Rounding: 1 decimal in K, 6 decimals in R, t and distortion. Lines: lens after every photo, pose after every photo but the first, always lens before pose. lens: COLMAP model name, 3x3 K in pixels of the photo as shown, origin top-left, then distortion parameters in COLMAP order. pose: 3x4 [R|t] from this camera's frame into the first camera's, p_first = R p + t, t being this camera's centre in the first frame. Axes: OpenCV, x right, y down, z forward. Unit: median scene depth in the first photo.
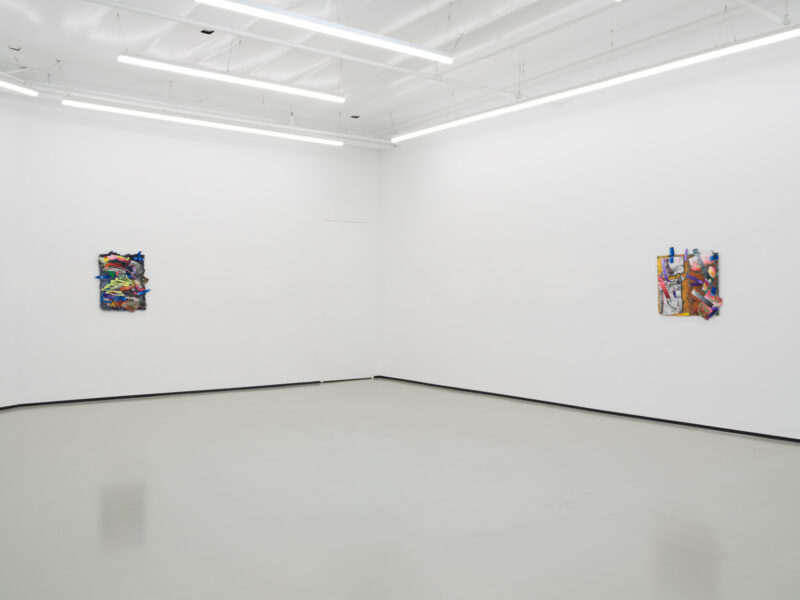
lens RADIAL K [[770.9, 0, 404.2], [0, 770.9, 305.3], [0, 0, 1]] dist [0.014424, 0.000000]
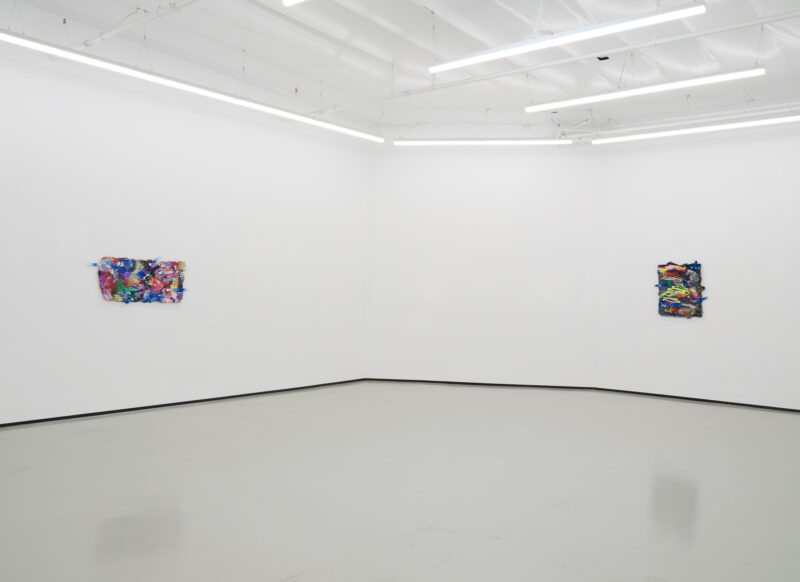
lens RADIAL K [[723.1, 0, 397.2], [0, 723.1, 296.1], [0, 0, 1]] dist [0.029477, -0.008129]
pose [[0.235739, 0.005993, -0.971798, 0.534026], [-0.037648, 0.999287, -0.002970, -0.004037], [0.971087, 0.037287, 0.235797, 0.389387]]
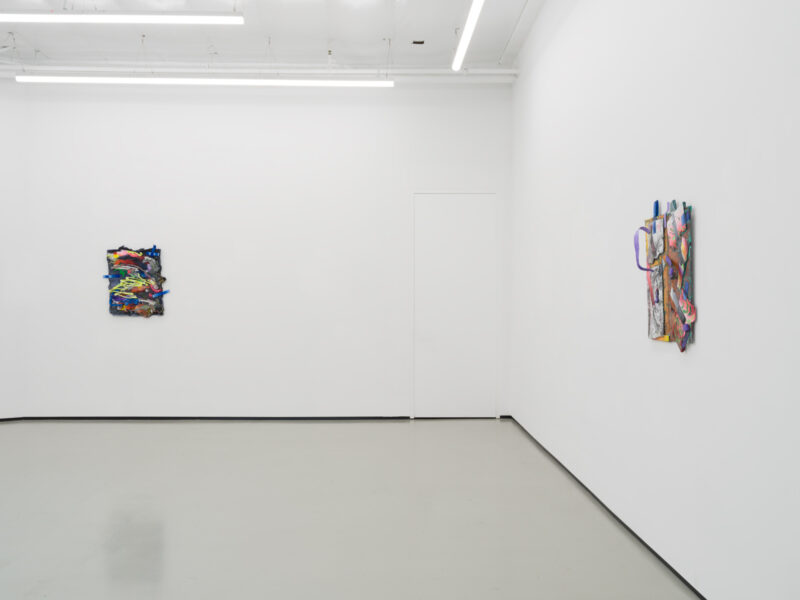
lens RADIAL K [[915.5, 0, 398.3], [0, 915.5, 303.6], [0, 0, 1]] dist [0.009154, 0.000000]
pose [[0.809365, 0.004835, -0.587287, 0.467409], [-0.008406, 0.999959, -0.003352, -0.005595], [0.587246, 0.007650, 0.809372, 0.364449]]
